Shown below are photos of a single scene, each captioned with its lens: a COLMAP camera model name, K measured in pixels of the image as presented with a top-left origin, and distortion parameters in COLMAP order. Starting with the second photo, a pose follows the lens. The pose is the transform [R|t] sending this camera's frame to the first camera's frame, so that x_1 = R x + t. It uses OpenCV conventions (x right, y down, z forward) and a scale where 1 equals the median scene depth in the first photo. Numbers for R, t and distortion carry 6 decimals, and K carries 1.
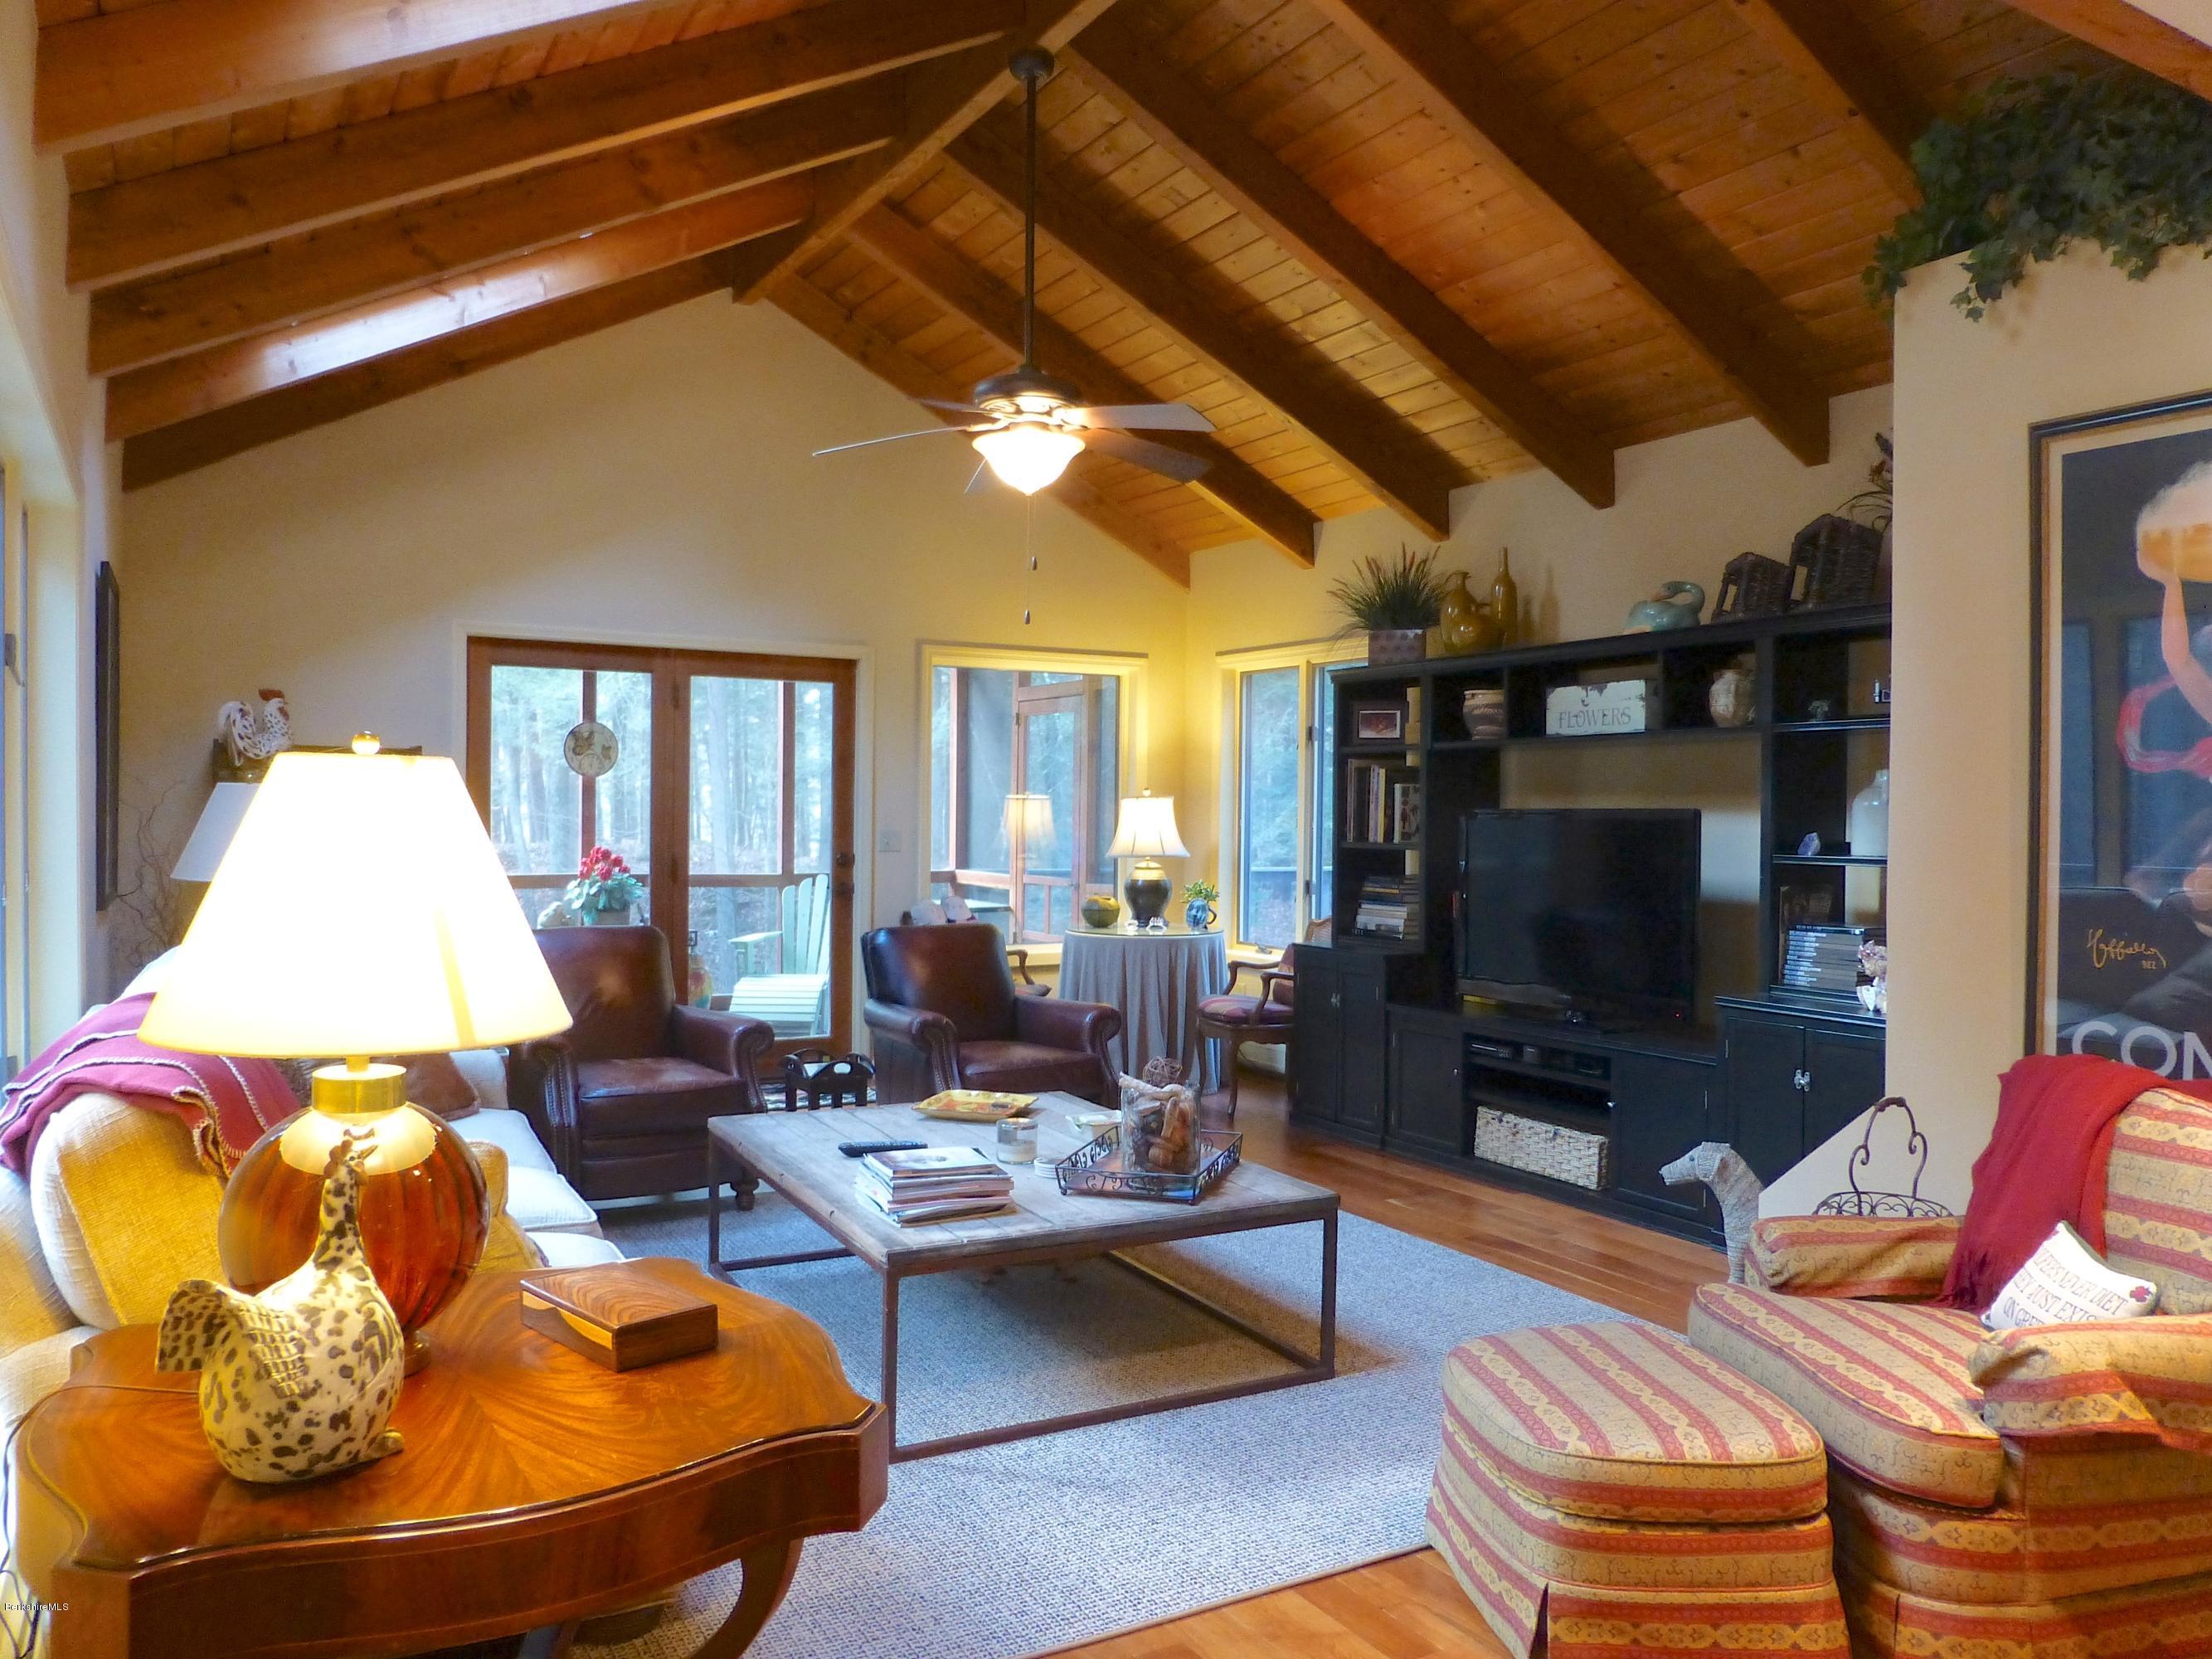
lens RADIAL K [[1650.9, 0, 1105.6], [0, 1650.9, 835.2], [0, 0, 1]] dist [-0.005732, -0.008339]
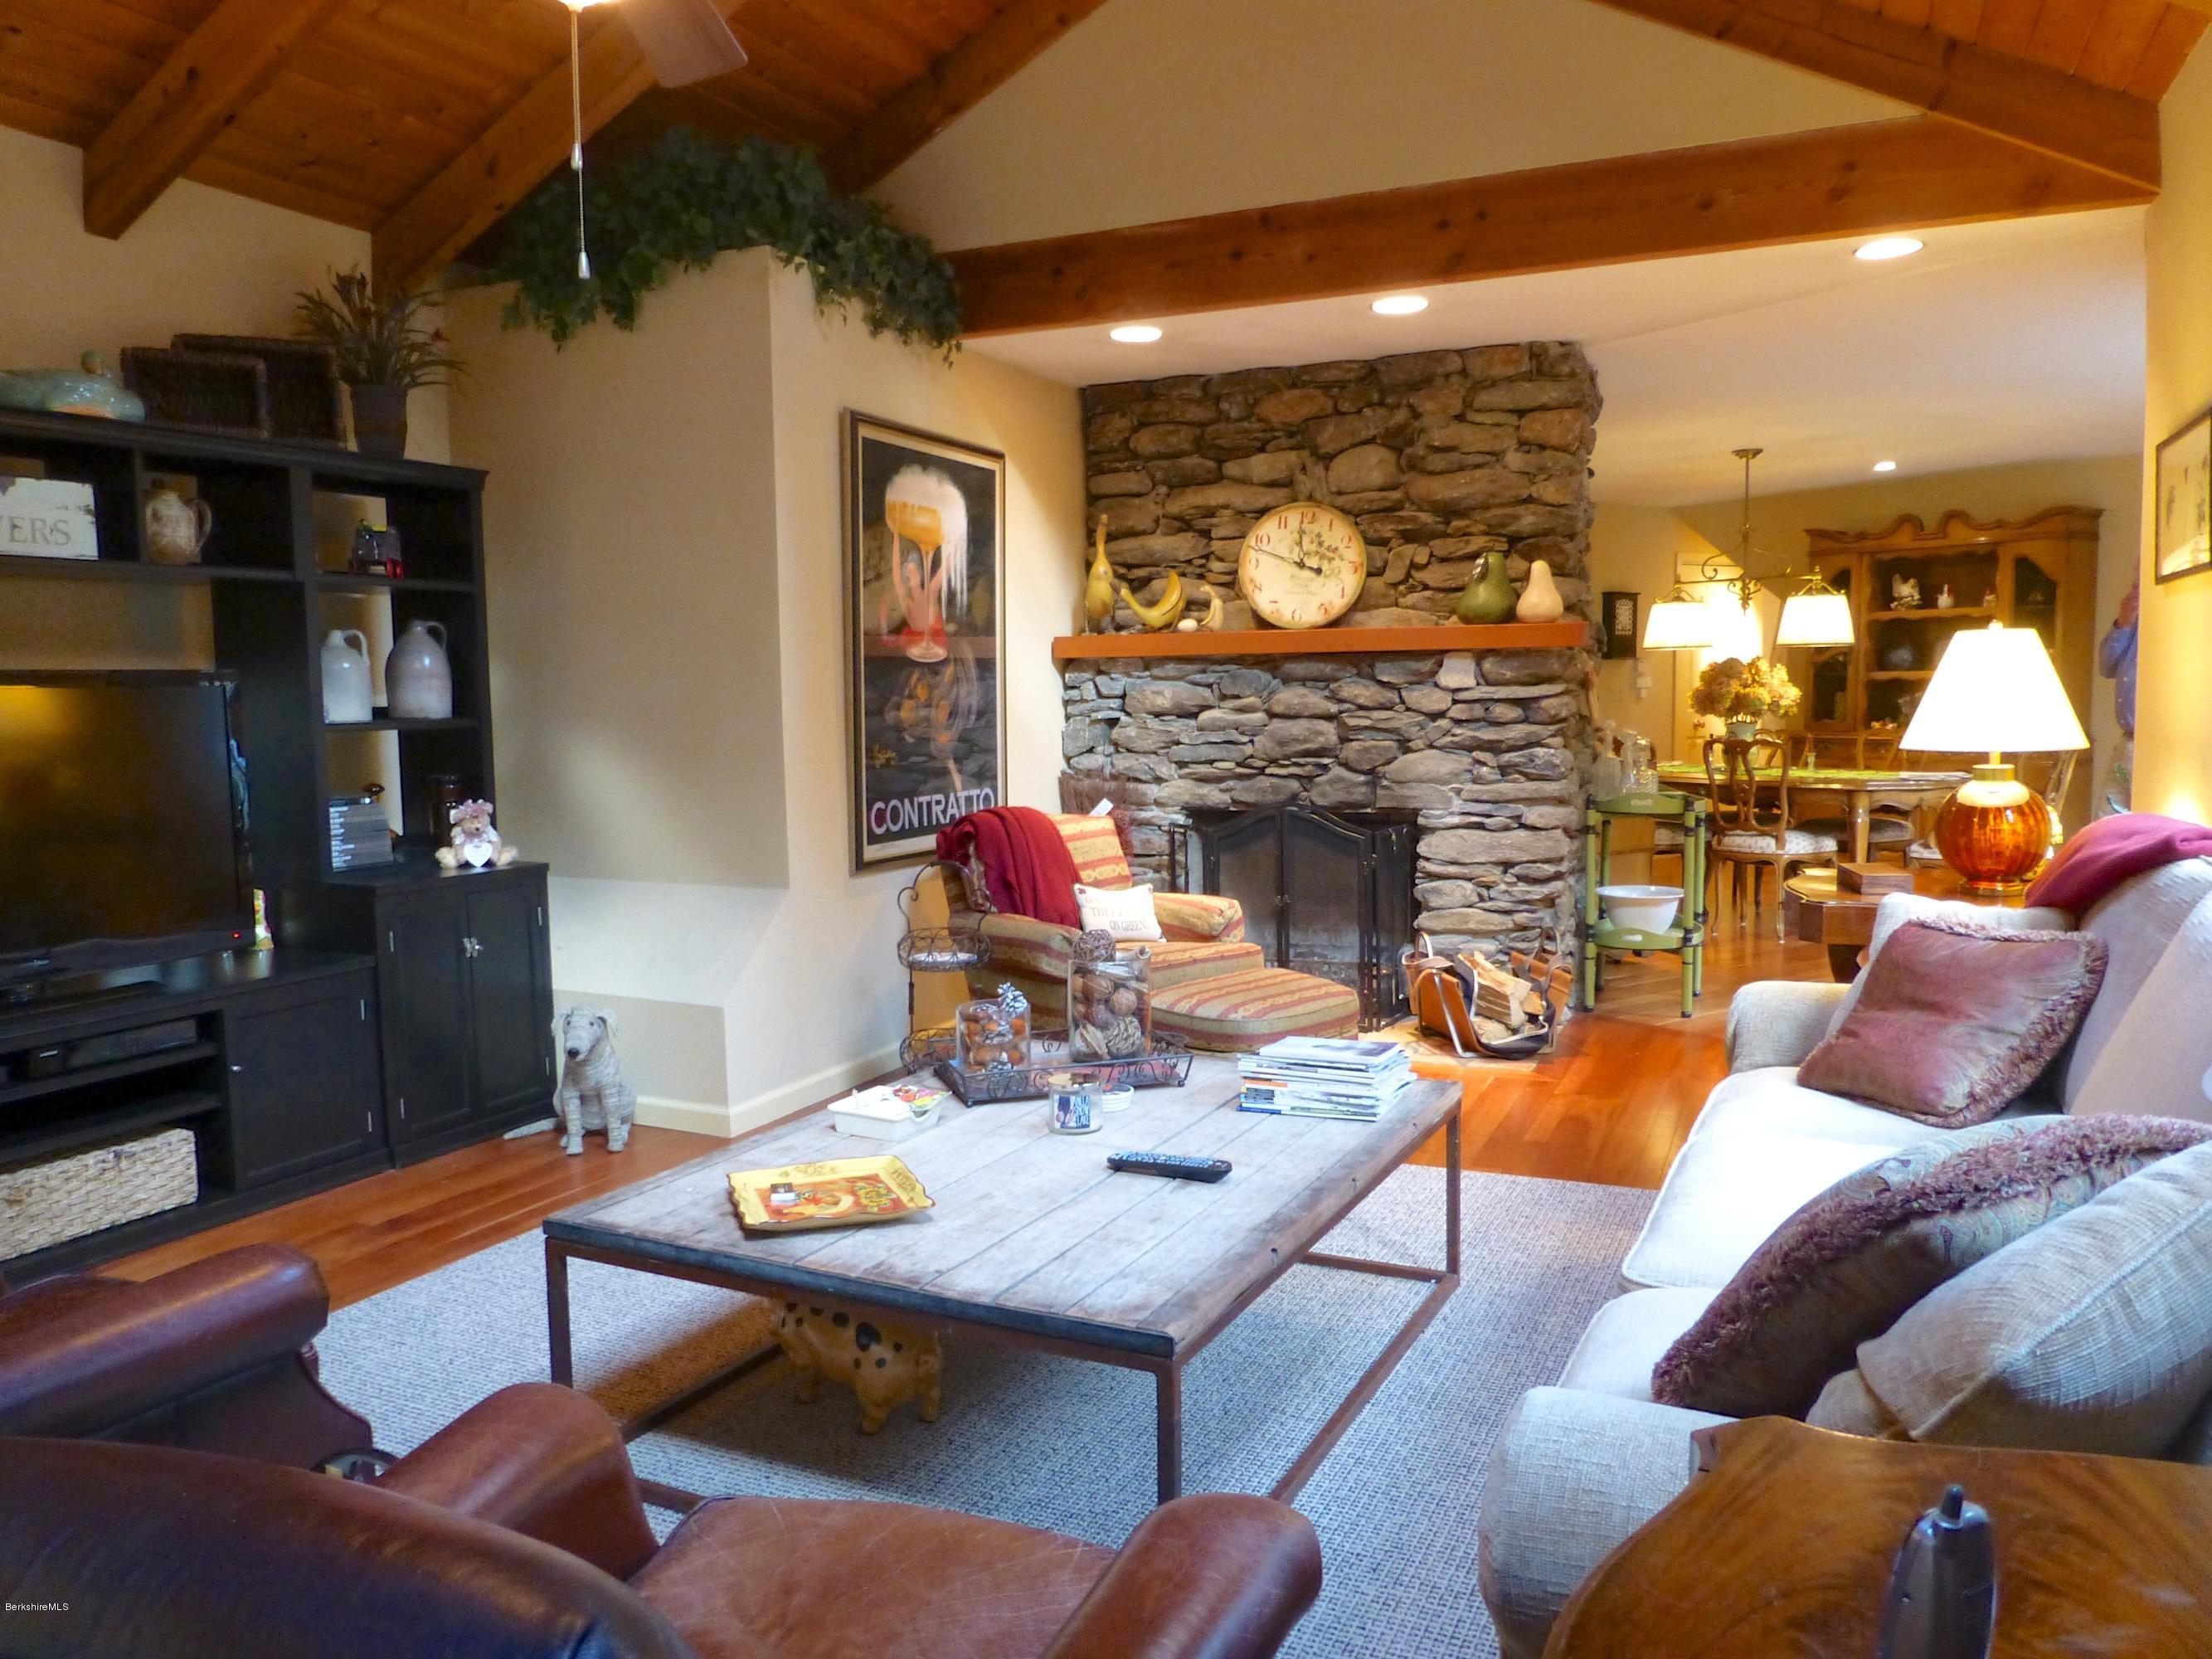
lens RADIAL K [[1650.9, 0, 1113.0], [0, 1650.9, 827.5], [0, 0, 1]] dist [-0.005732, -0.008339]
pose [[-0.593898, -0.069129, 0.801565, -0.495262], [0.018459, 0.994869, 0.099477, -0.011015], [-0.804328, 0.073876, -0.589575, 1.066213]]
